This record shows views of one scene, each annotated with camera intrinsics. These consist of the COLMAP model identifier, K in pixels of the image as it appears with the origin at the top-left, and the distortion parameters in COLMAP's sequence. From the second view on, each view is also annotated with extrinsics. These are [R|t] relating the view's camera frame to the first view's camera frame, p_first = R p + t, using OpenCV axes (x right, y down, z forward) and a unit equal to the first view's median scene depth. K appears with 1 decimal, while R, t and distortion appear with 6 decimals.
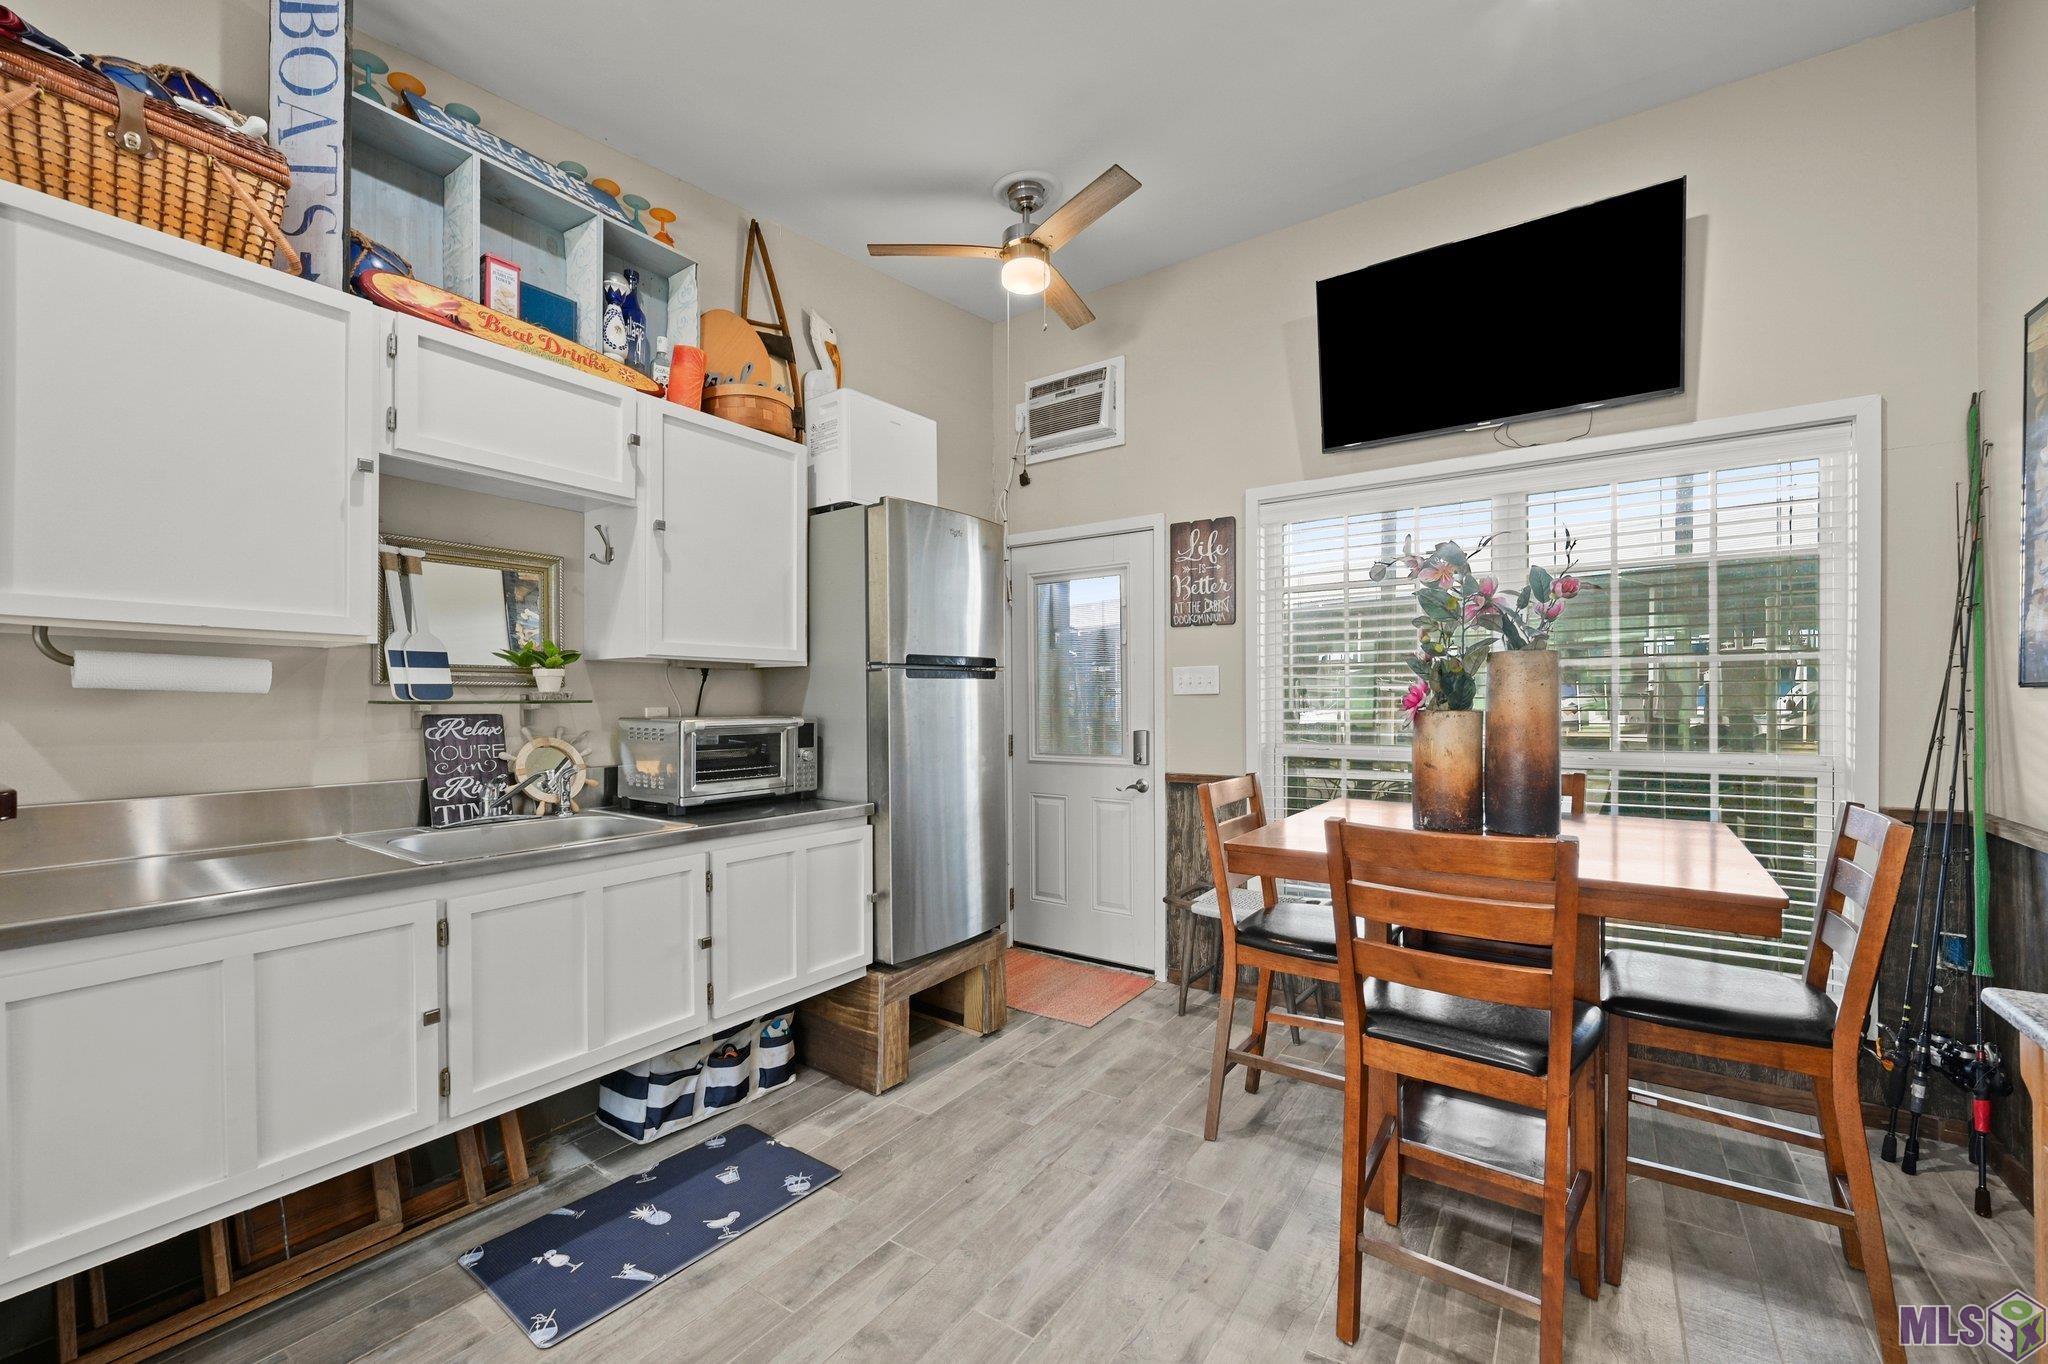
lens RADIAL K [[824.8, 0, 1026.3], [0, 824.8, 696.3], [0, 0, 1]] dist [-0.000625, -0.000064]
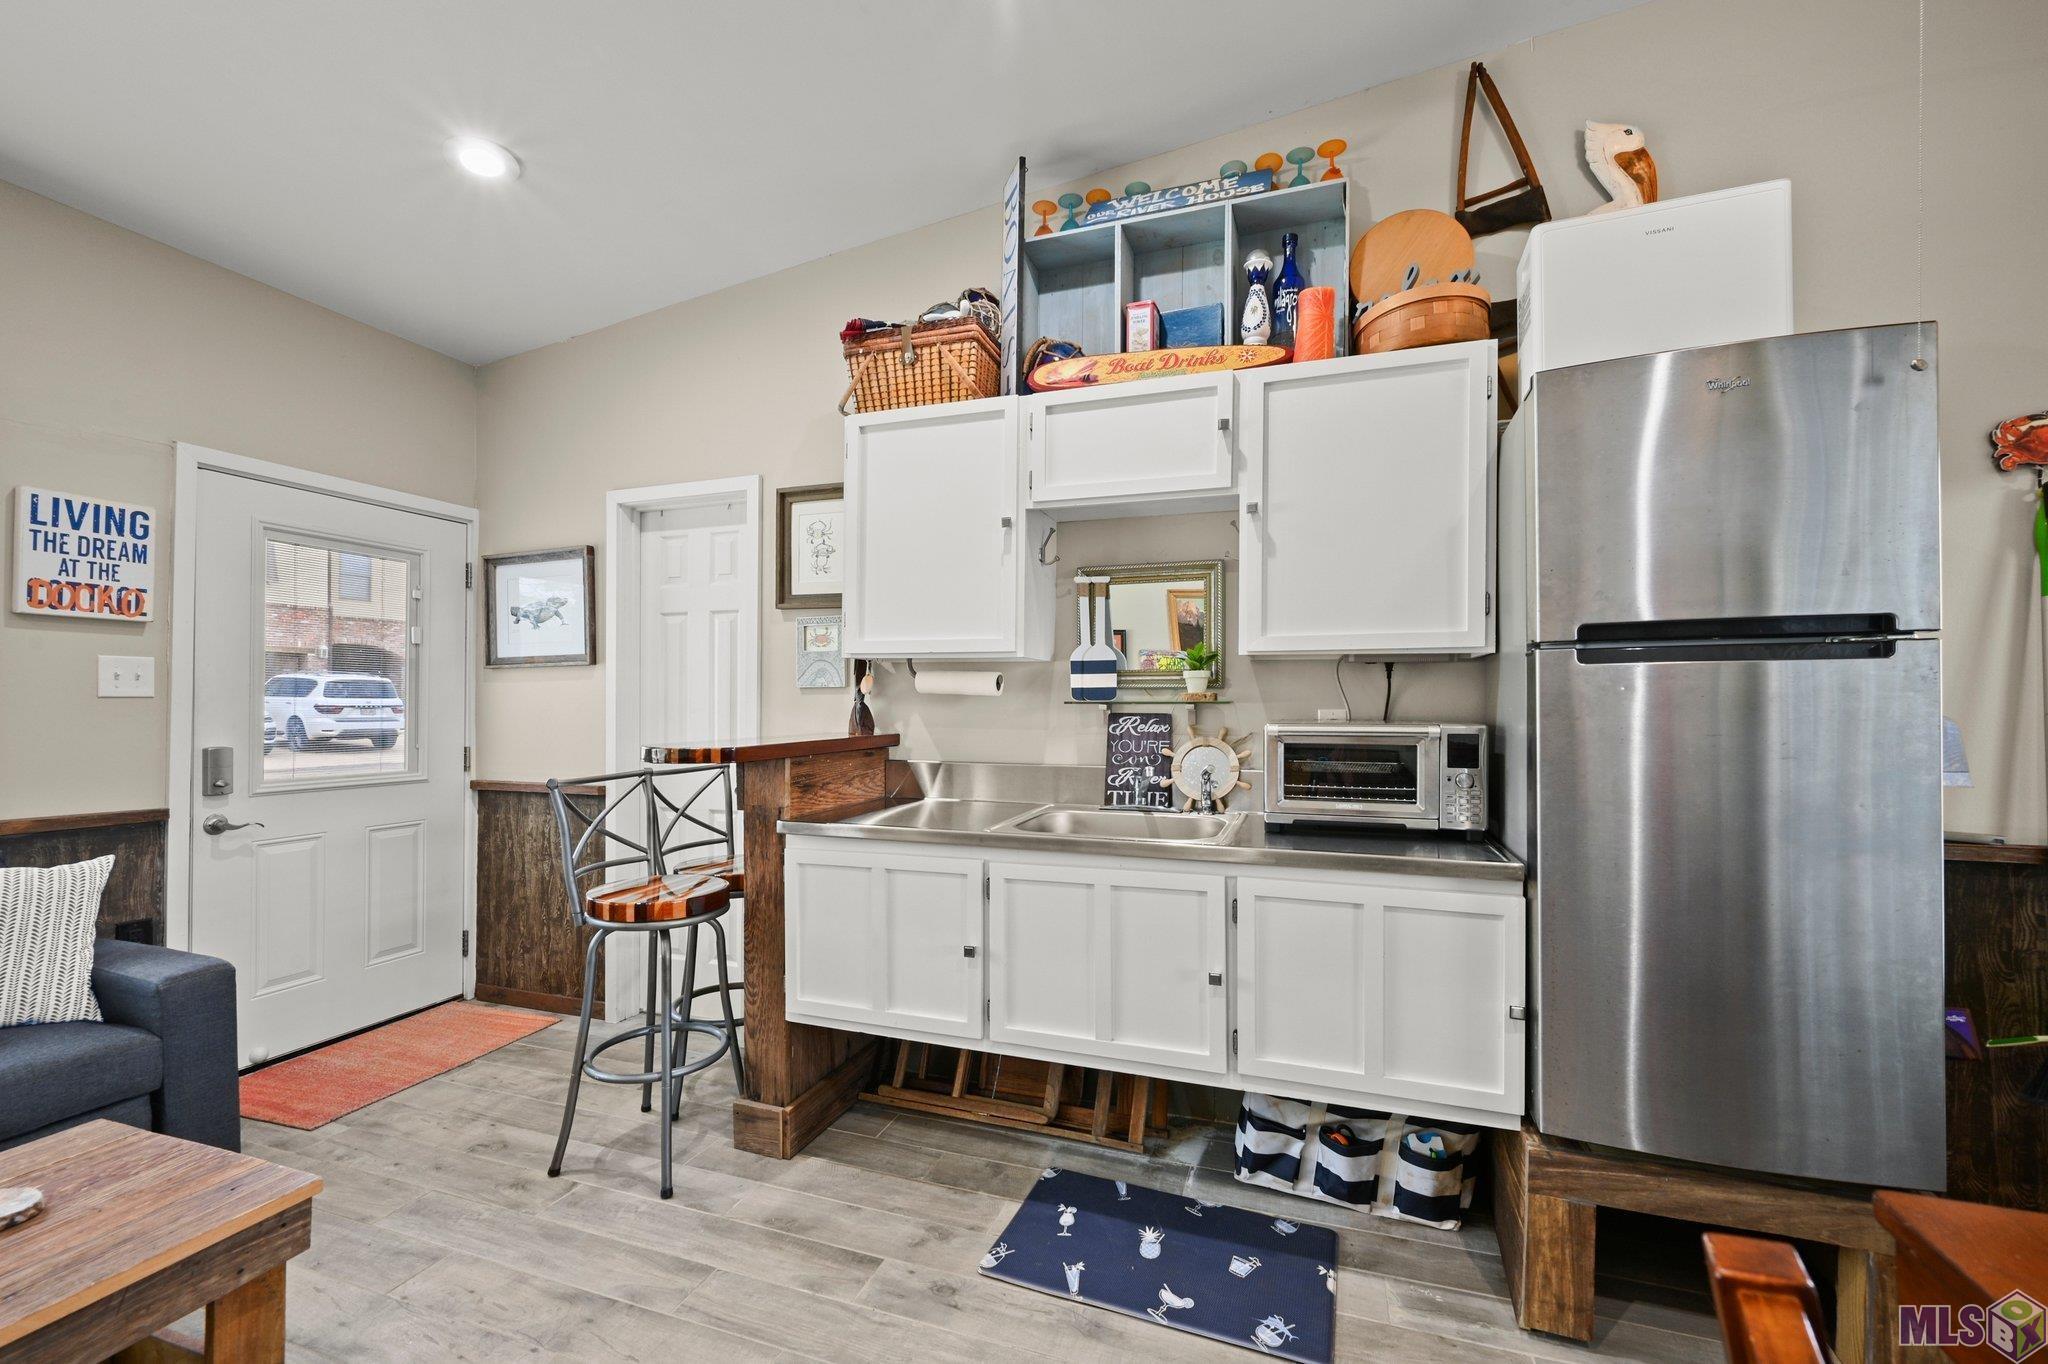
lens RADIAL K [[824.8, 0, 1026.3], [0, 824.8, 696.3], [0, 0, 1]] dist [-0.000625, -0.000064]
pose [[0.269583, -0.003202, -0.962972, 0.374862], [0.003332, 0.999992, -0.002392, 0.000637], [0.962971, -0.002564, 0.269591, 0.535159]]
